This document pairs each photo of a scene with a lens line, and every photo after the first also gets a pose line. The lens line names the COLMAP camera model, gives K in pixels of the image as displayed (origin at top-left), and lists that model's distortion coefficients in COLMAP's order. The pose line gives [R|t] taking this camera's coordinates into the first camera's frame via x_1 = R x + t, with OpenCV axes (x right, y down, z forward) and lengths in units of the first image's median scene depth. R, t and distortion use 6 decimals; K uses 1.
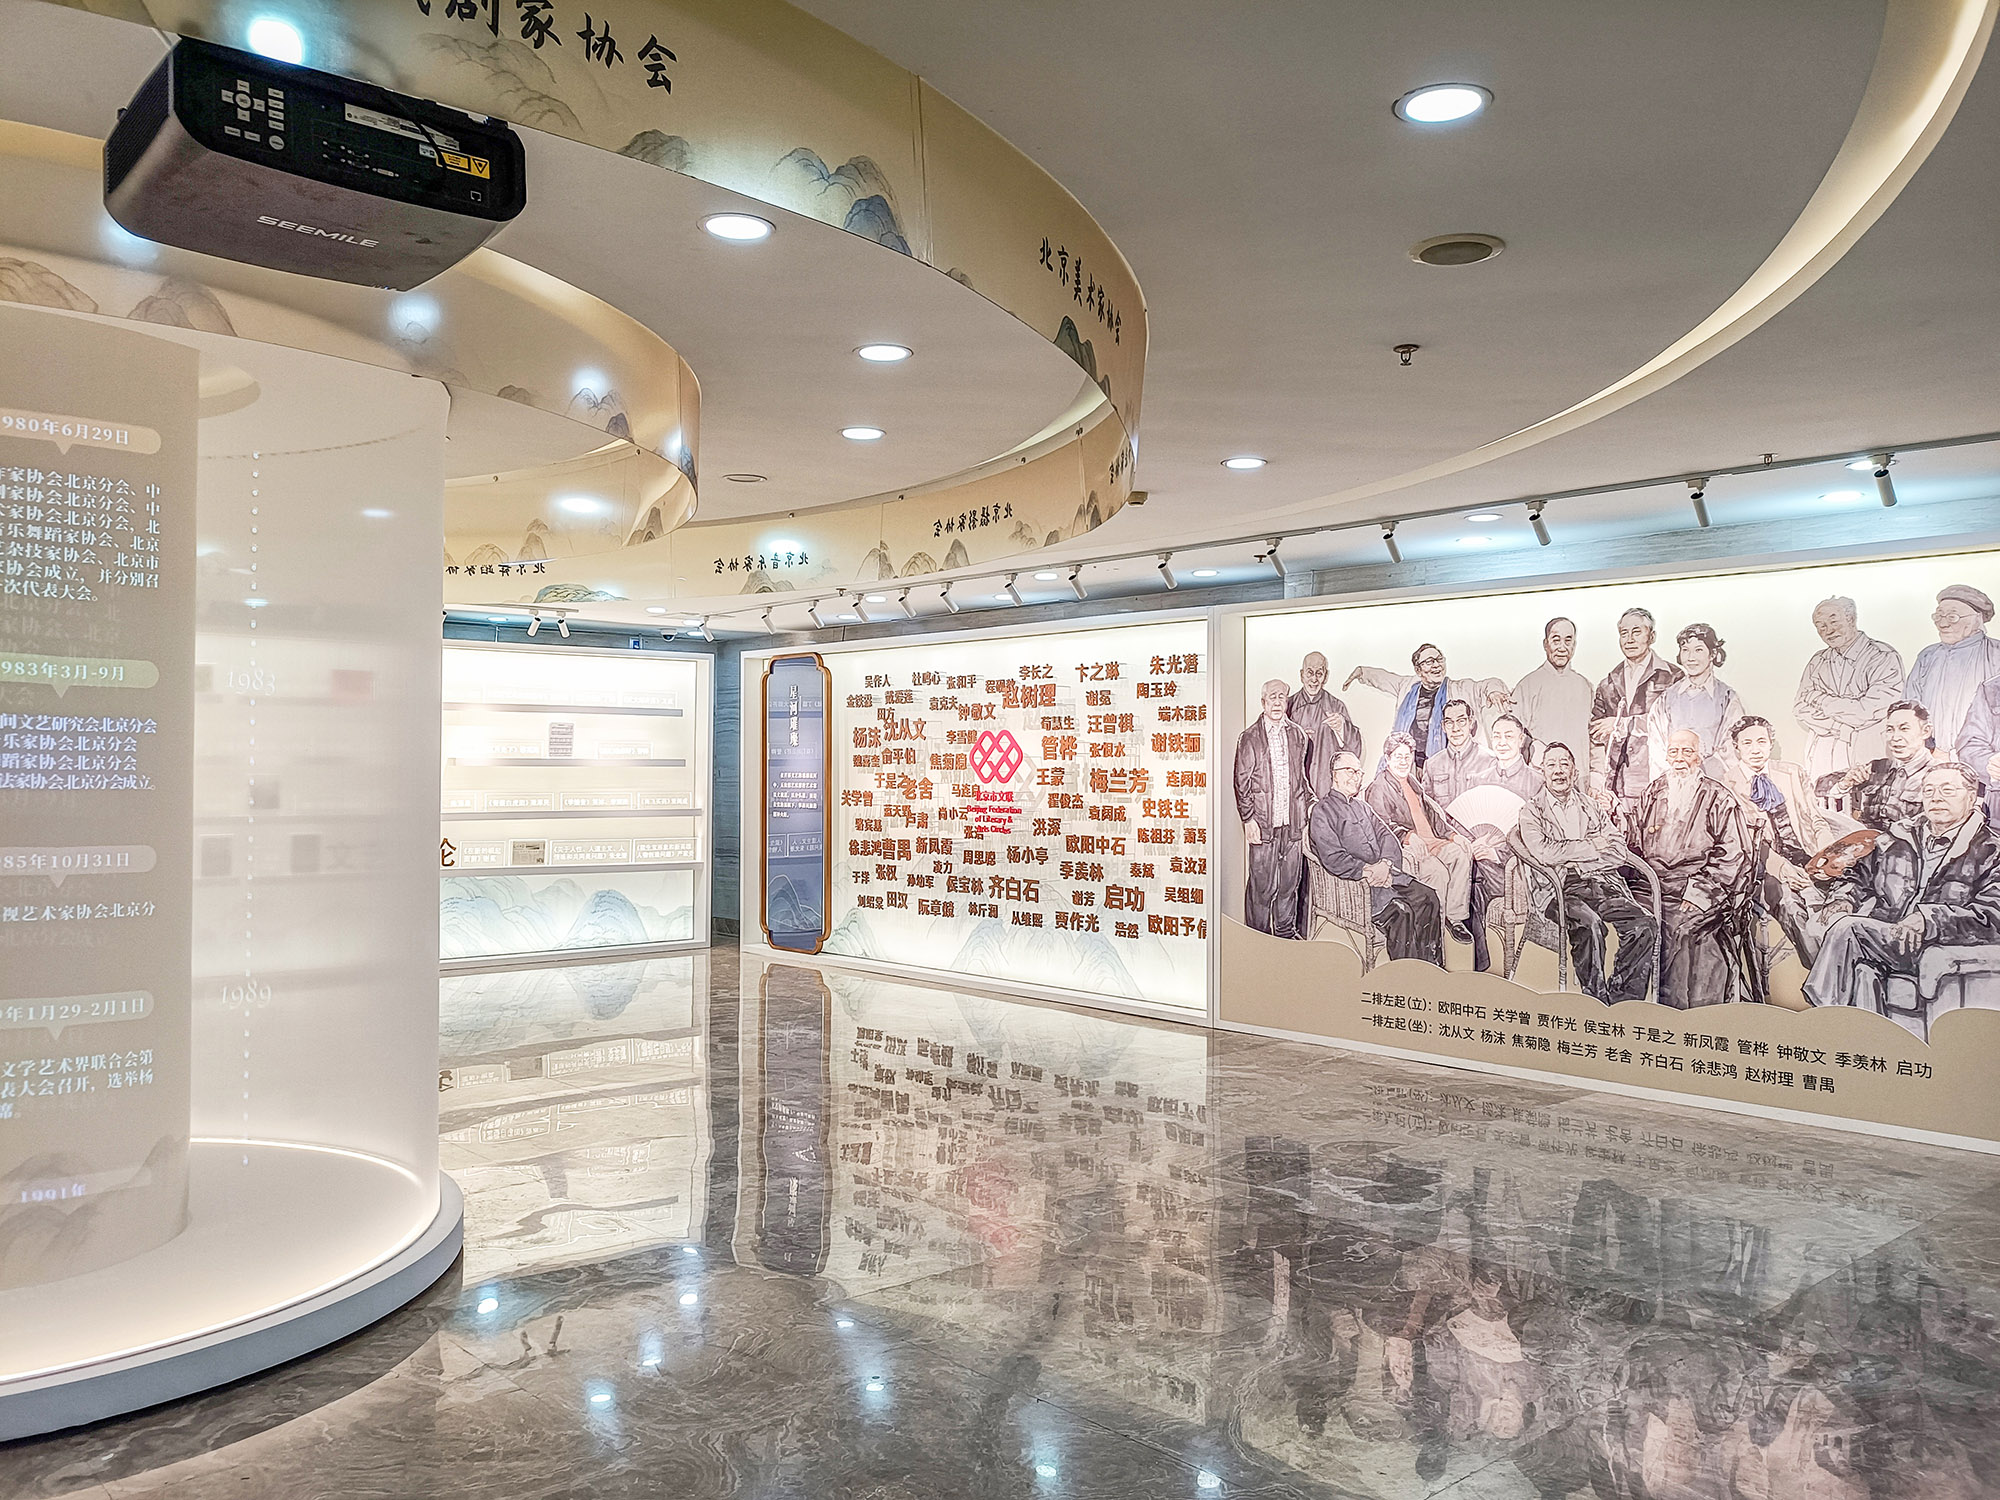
lens RADIAL K [[1561.6, 0, 1000.0], [0, 1561.6, 750.0], [0, 0, 1]] dist [0.016246, -0.040888]
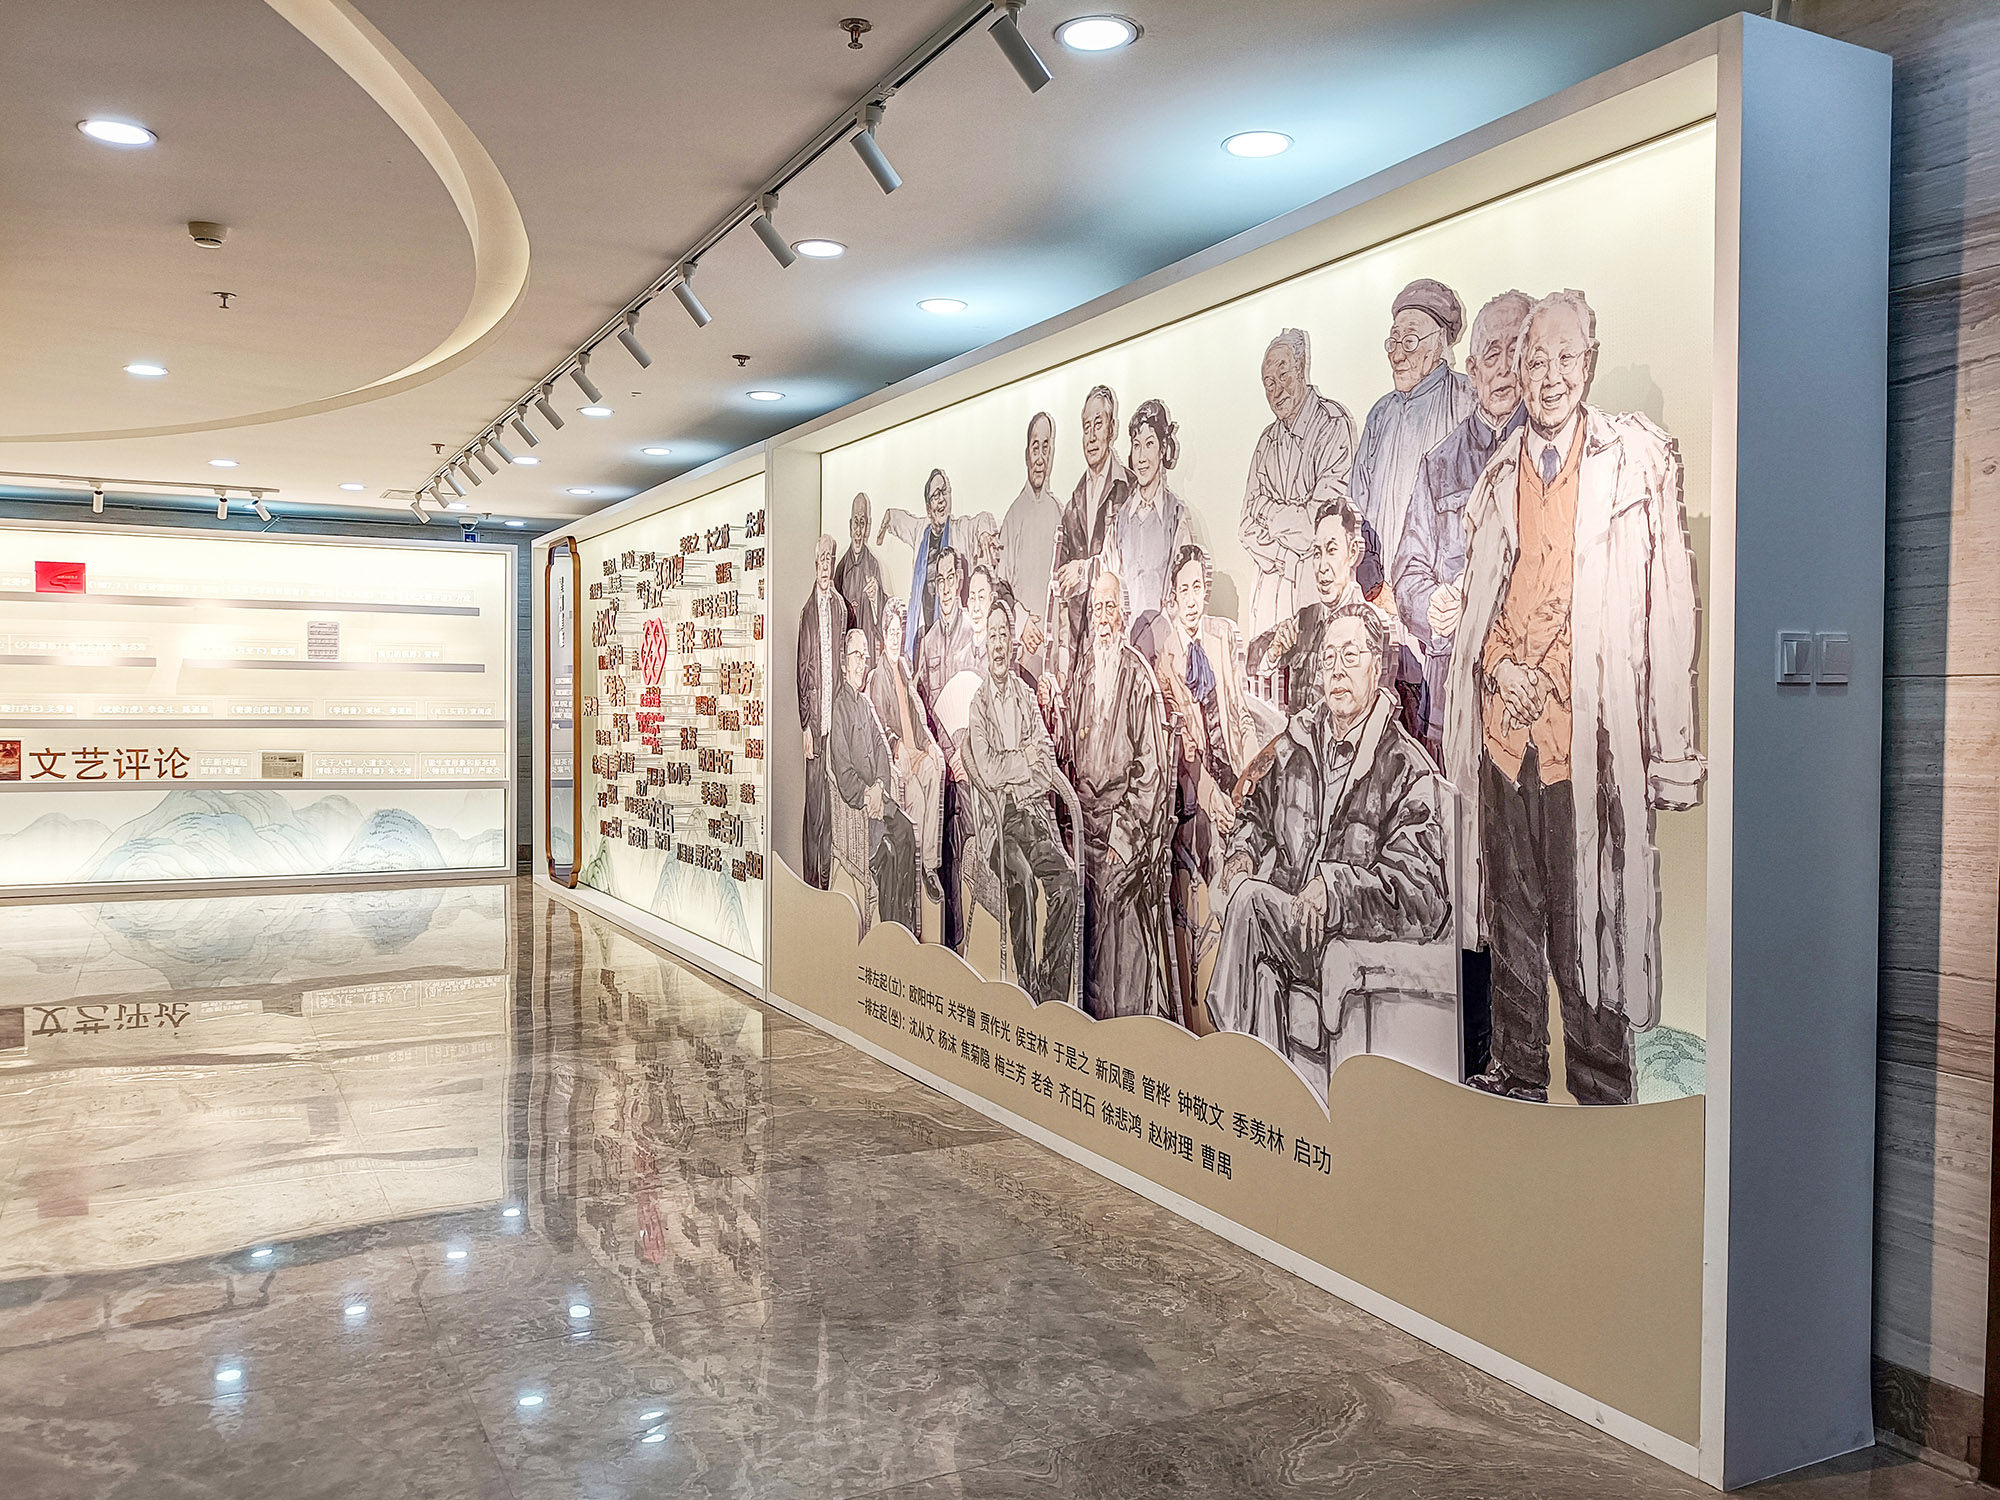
lens RADIAL K [[1561.6, 0, 1000.0], [0, 1561.6, 750.0], [0, 0, 1]] dist [0.016246, -0.040888]
pose [[0.968503, 0.012344, -0.248695, 0.488057], [-0.002277, 0.999168, 0.040727, 0.028704], [0.248991, -0.038878, 0.967725, 0.344102]]
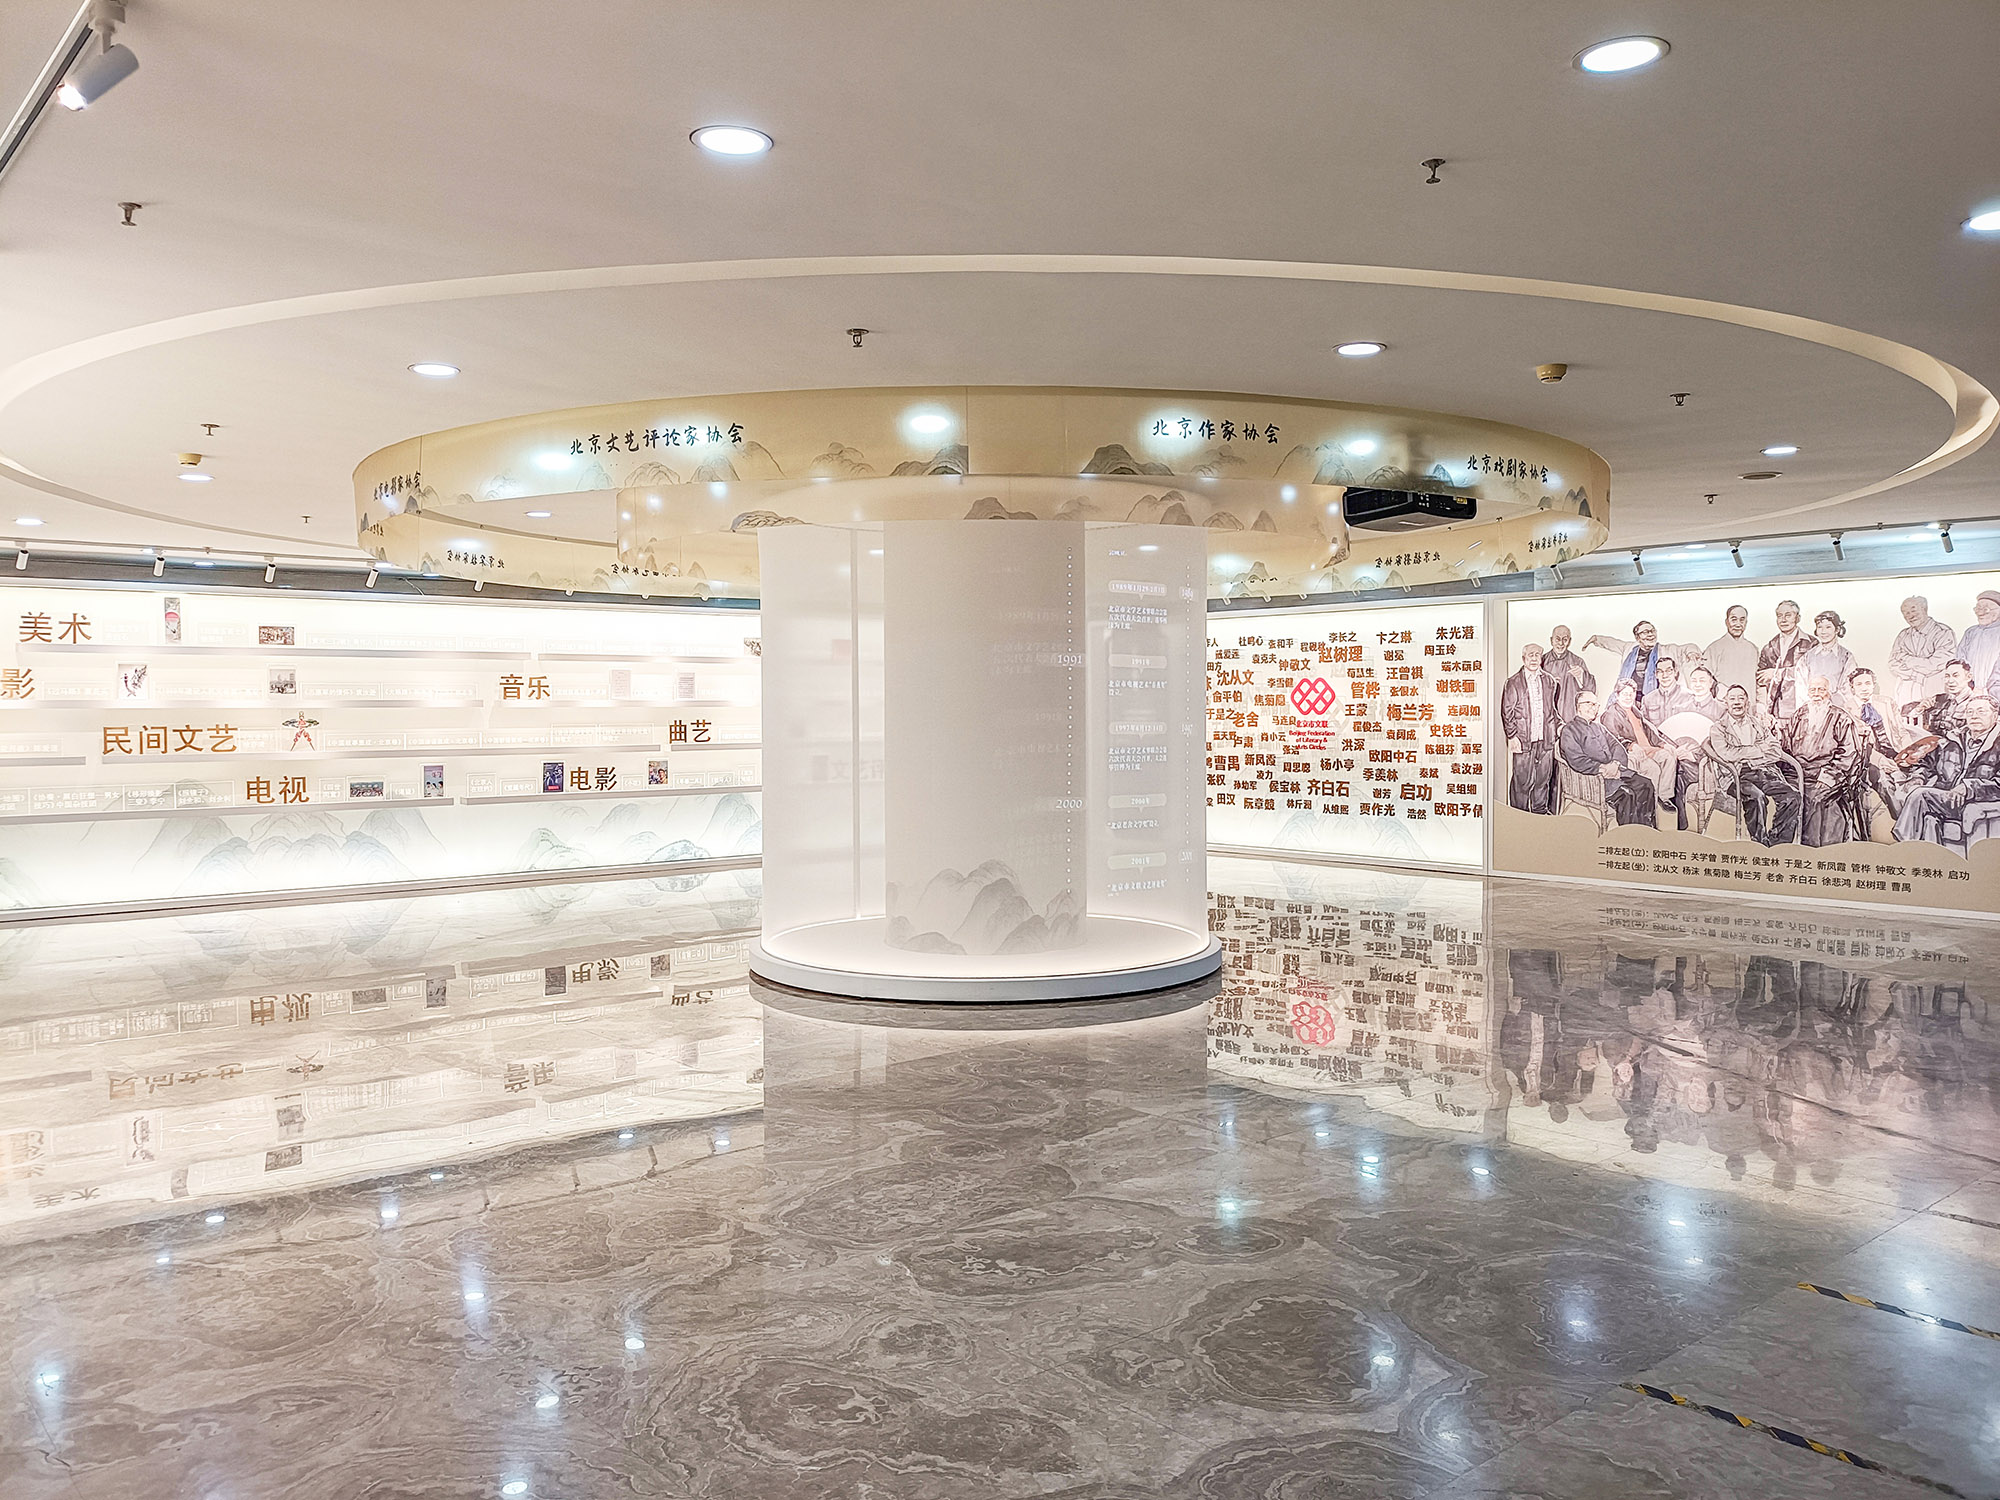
lens RADIAL K [[1561.6, 0, 1000.0], [0, 1561.6, 750.0], [0, 0, 1]] dist [0.016246, -0.040888]
pose [[0.999663, -0.008297, -0.024613, -0.334294], [0.009274, 0.999162, 0.039858, -0.008369], [0.024262, -0.040073, 0.998902, -0.578157]]
